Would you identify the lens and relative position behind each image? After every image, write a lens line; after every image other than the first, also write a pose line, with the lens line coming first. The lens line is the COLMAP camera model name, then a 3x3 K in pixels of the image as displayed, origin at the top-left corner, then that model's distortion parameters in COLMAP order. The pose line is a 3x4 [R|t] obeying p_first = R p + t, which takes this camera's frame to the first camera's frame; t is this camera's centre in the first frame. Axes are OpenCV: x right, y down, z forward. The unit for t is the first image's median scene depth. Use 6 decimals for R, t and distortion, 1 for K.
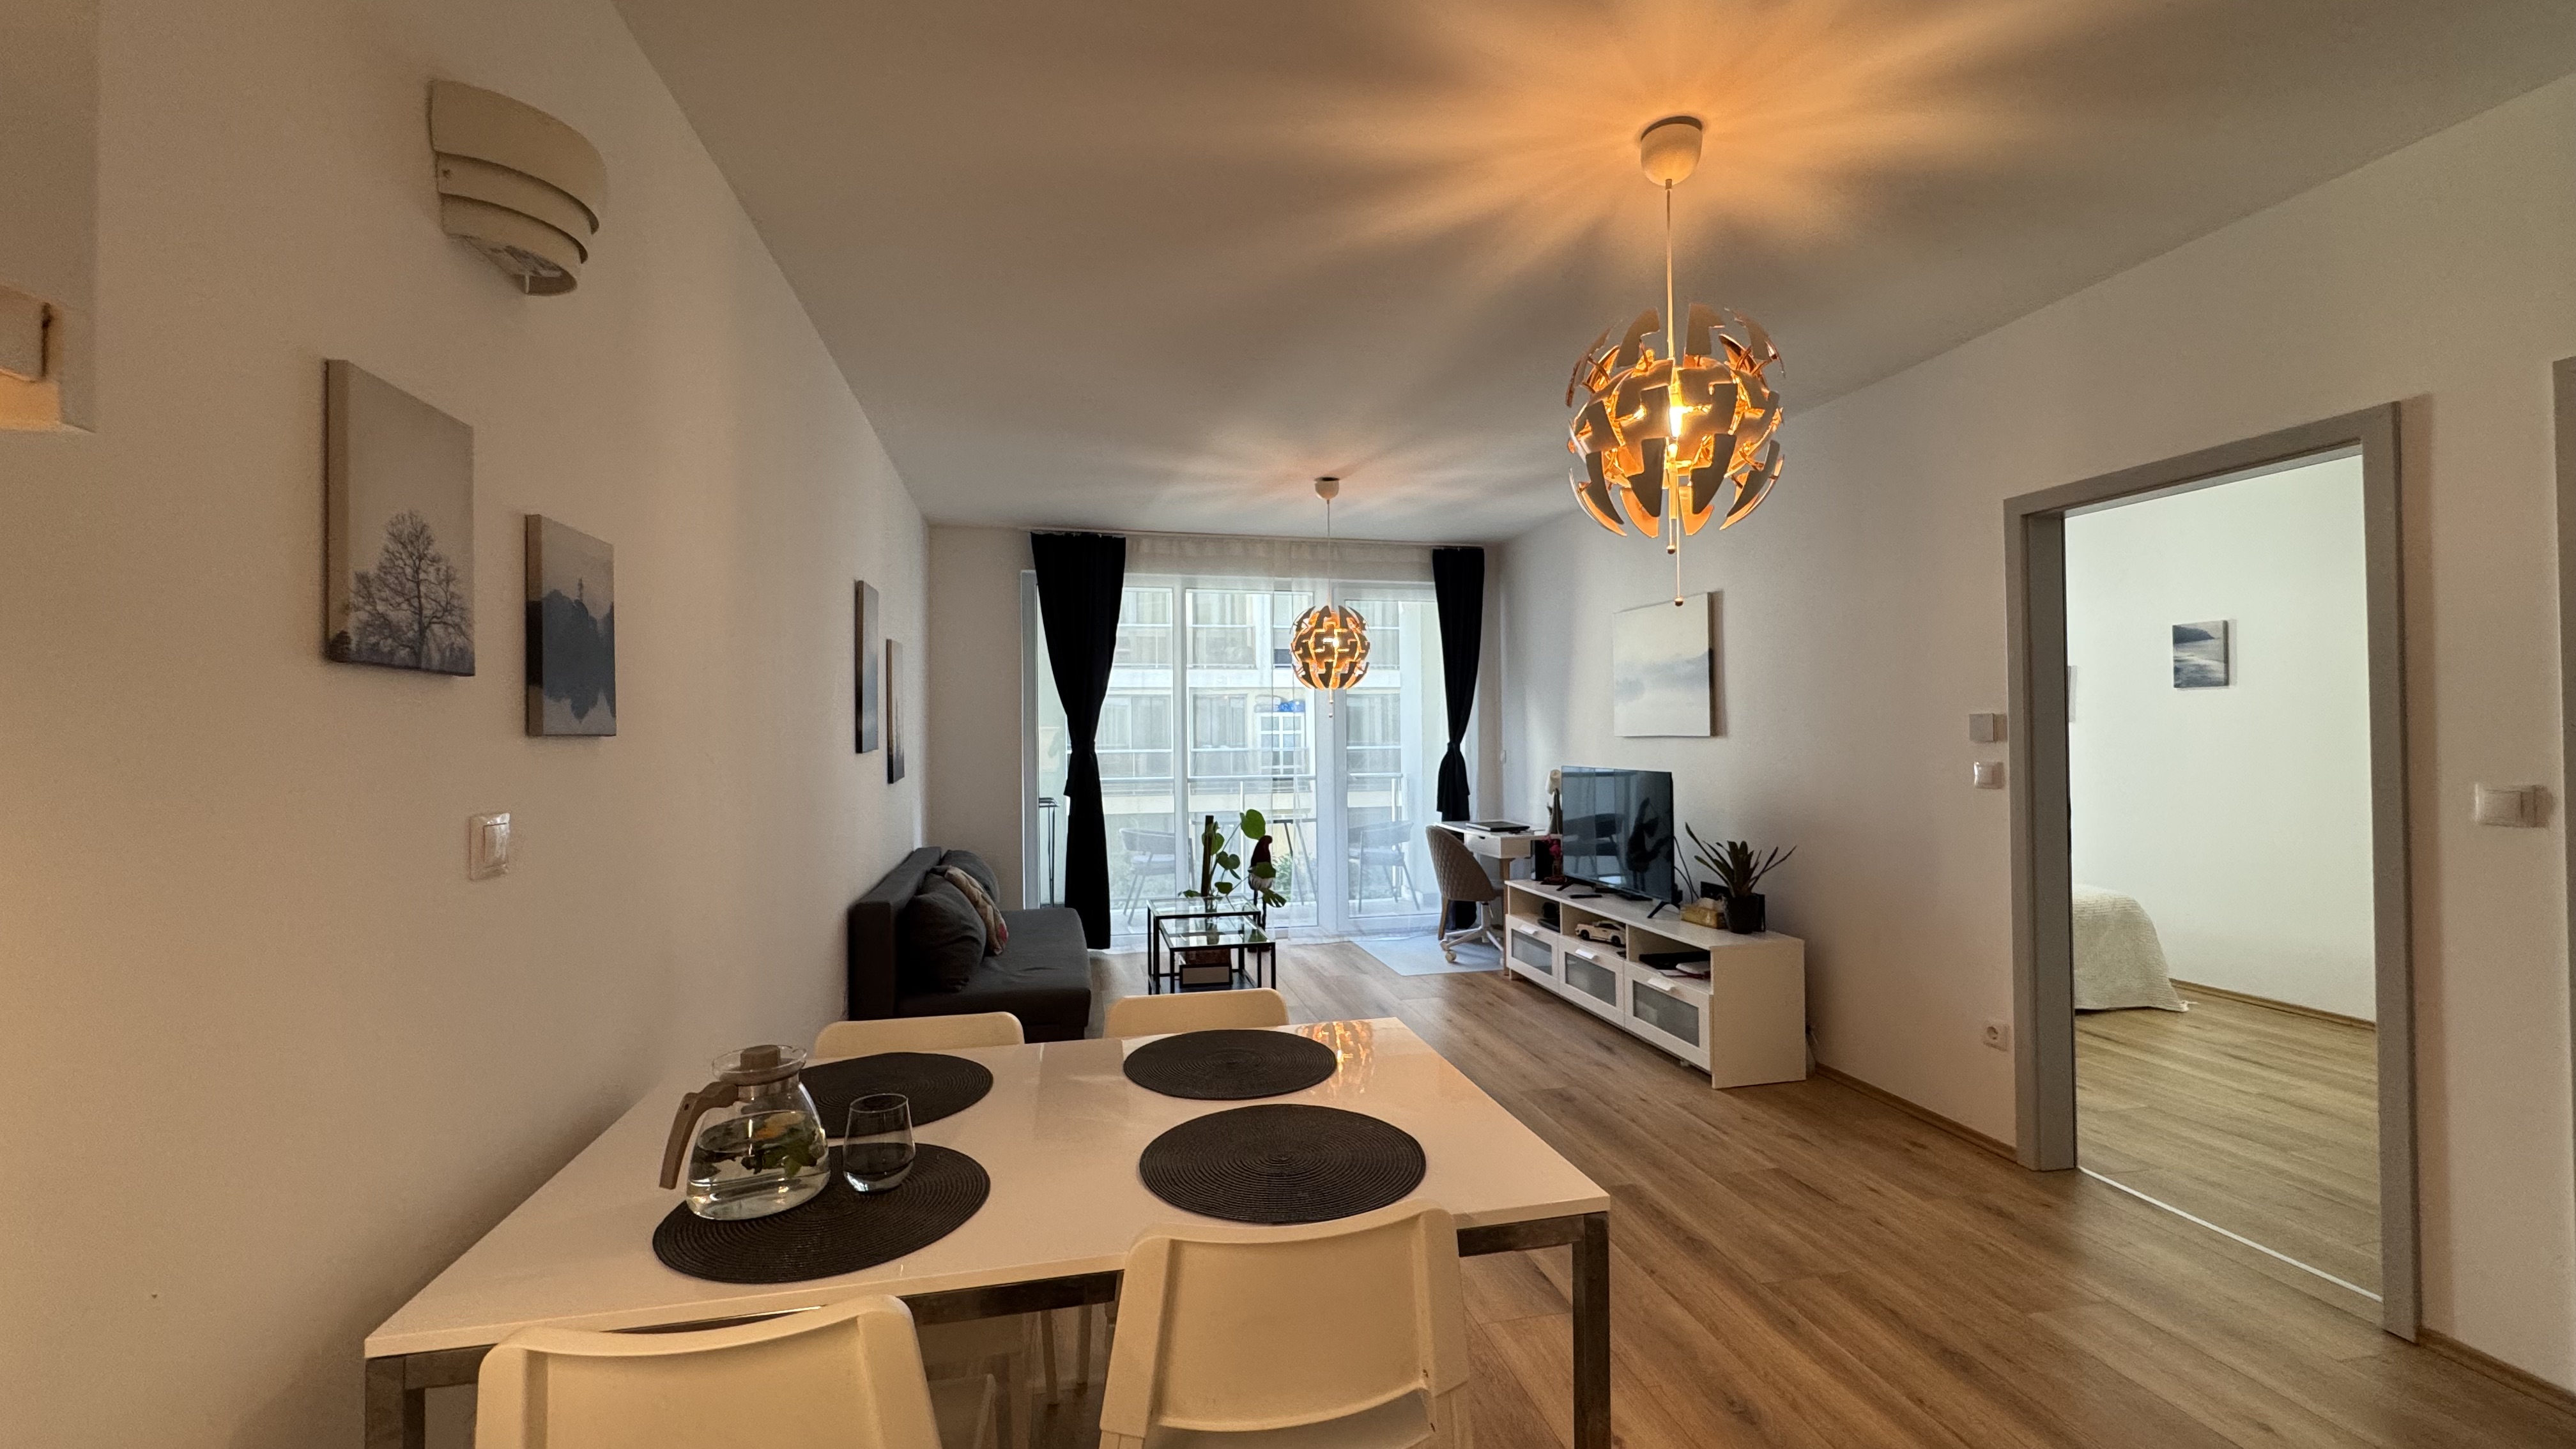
lens RADIAL K [[1022.2, 0, 1292.3], [0, 1022.2, 715.2], [0, 0, 1]] dist [-0.006331, 0.000835]
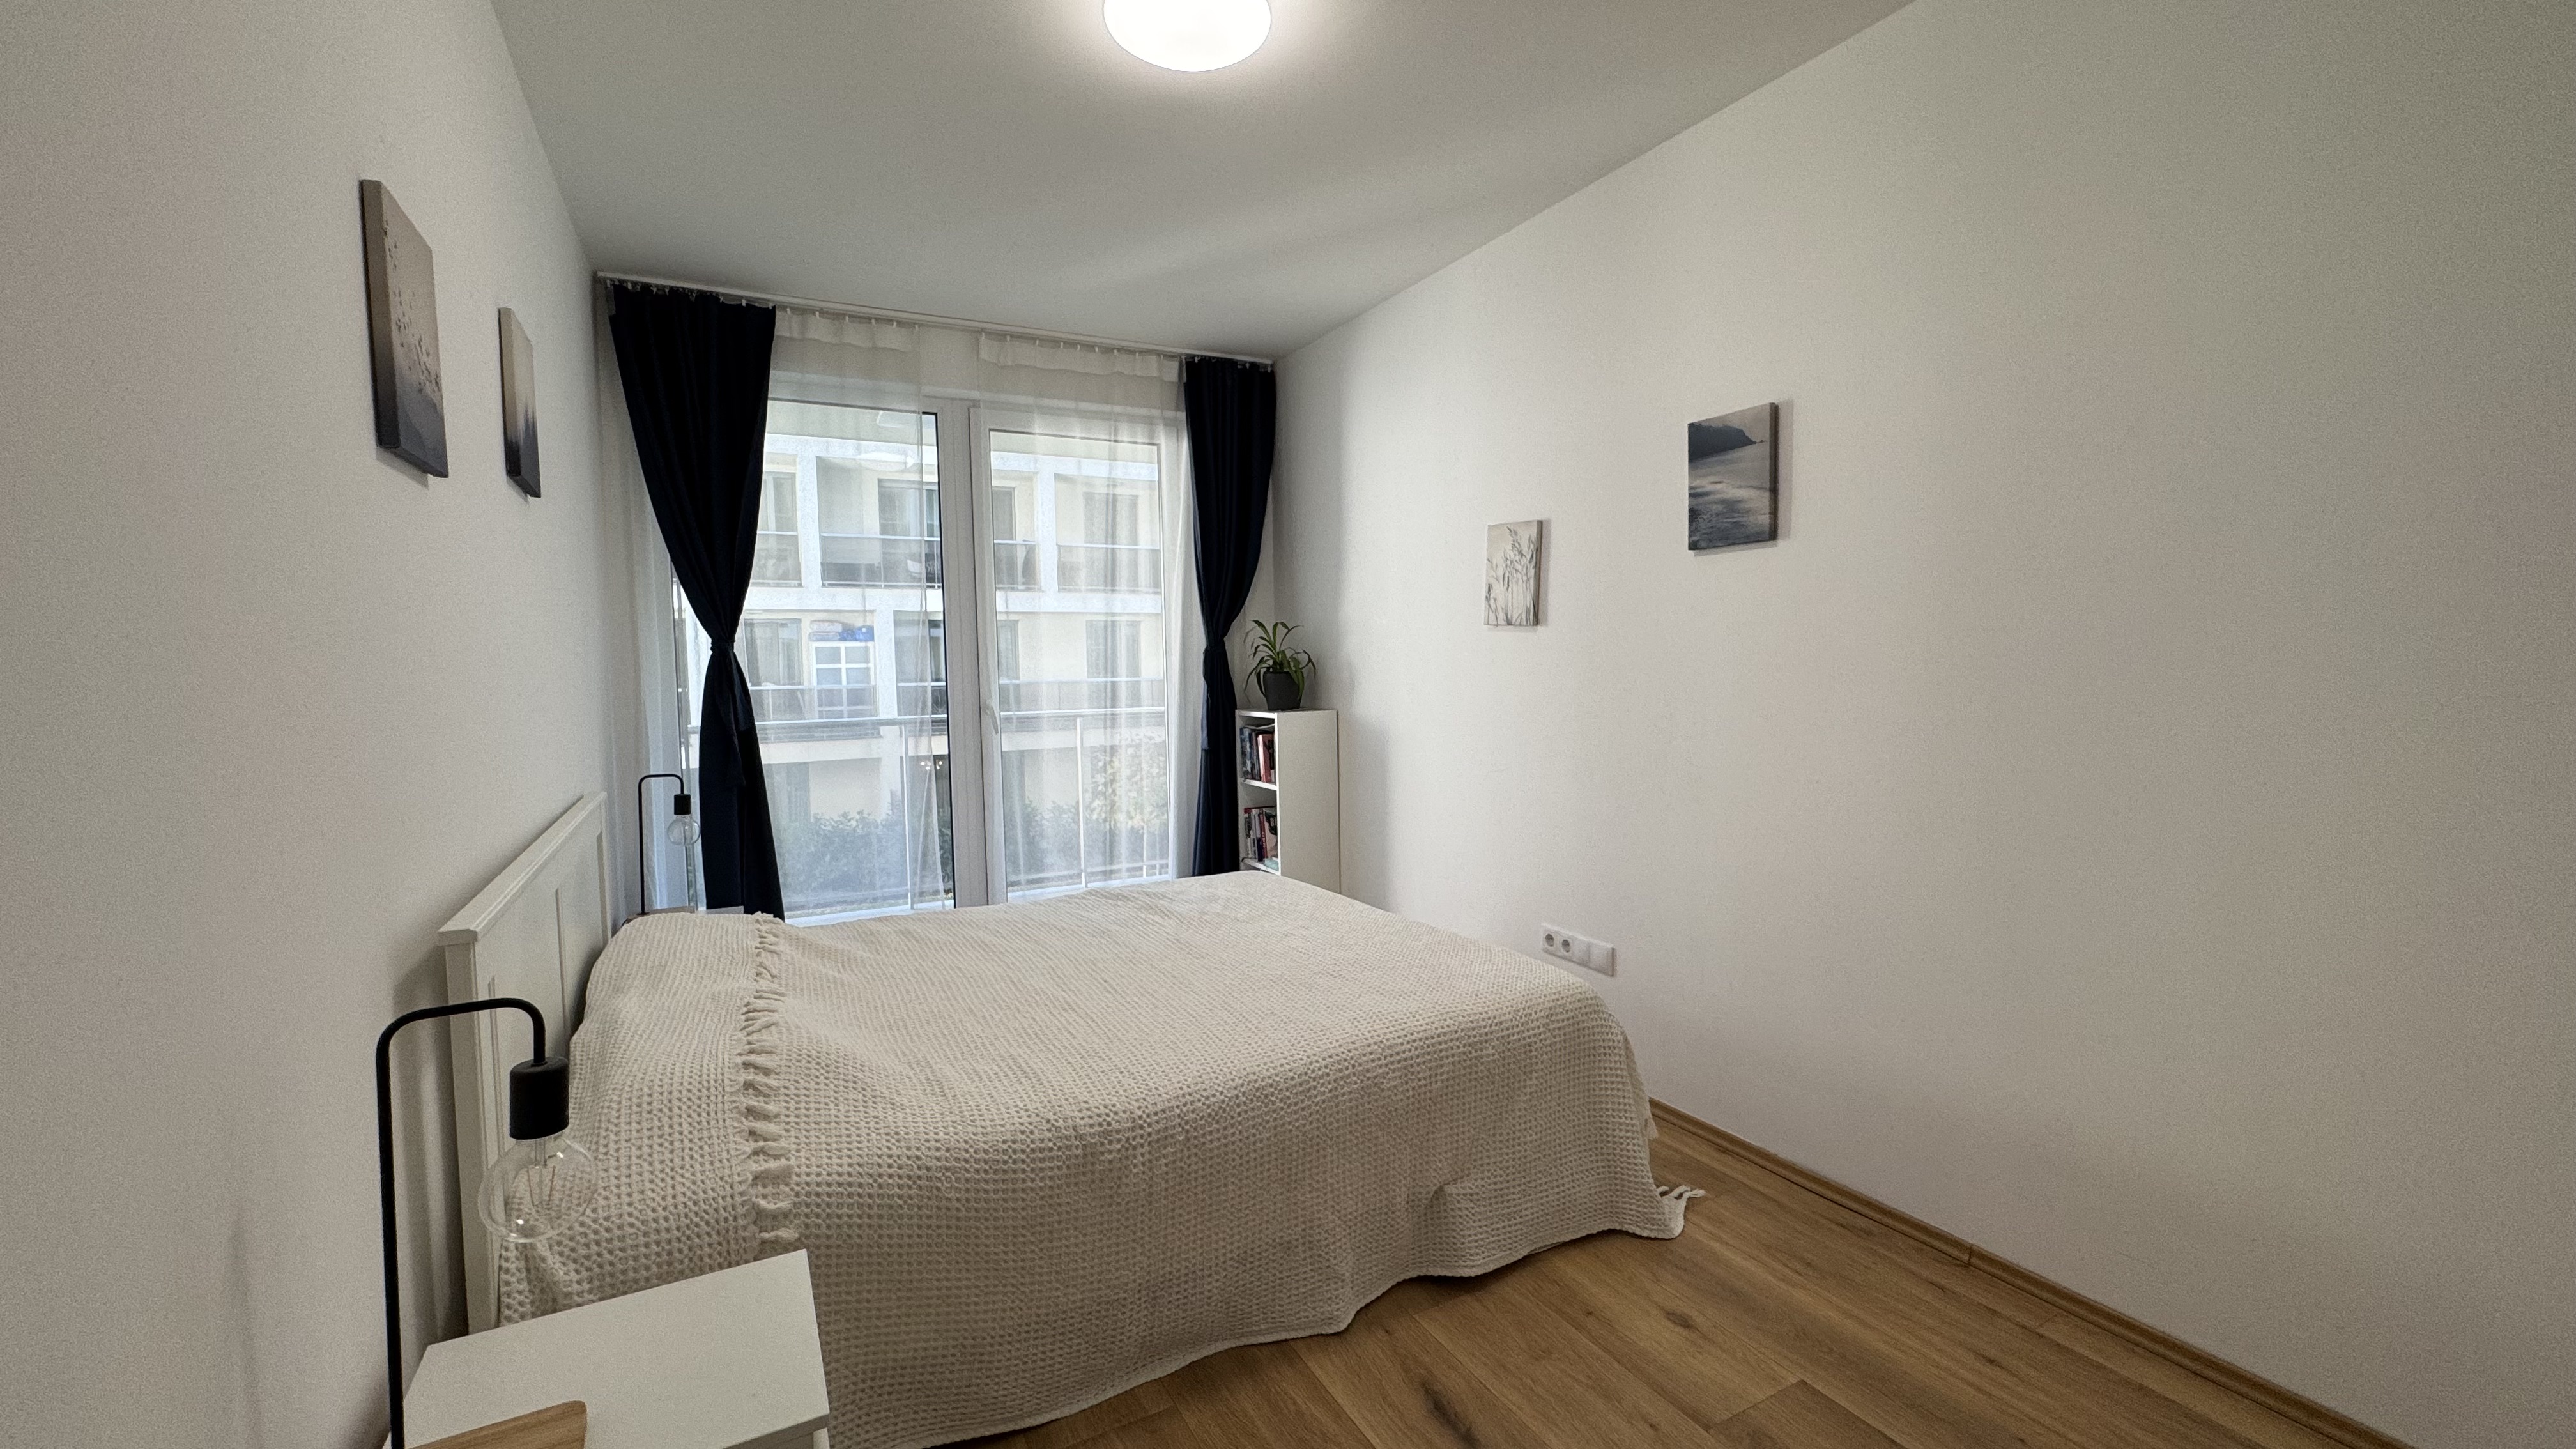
lens RADIAL K [[1022.2, 0, 1270.8], [0, 1022.2, 712.7], [0, 0, 1]] dist [-0.006331, 0.000835]
pose [[0.967372, -0.025220, 0.252101, 0.558360], [0.008914, 0.997805, 0.065615, 0.018685], [-0.253203, -0.061226, 0.965474, 0.582540]]
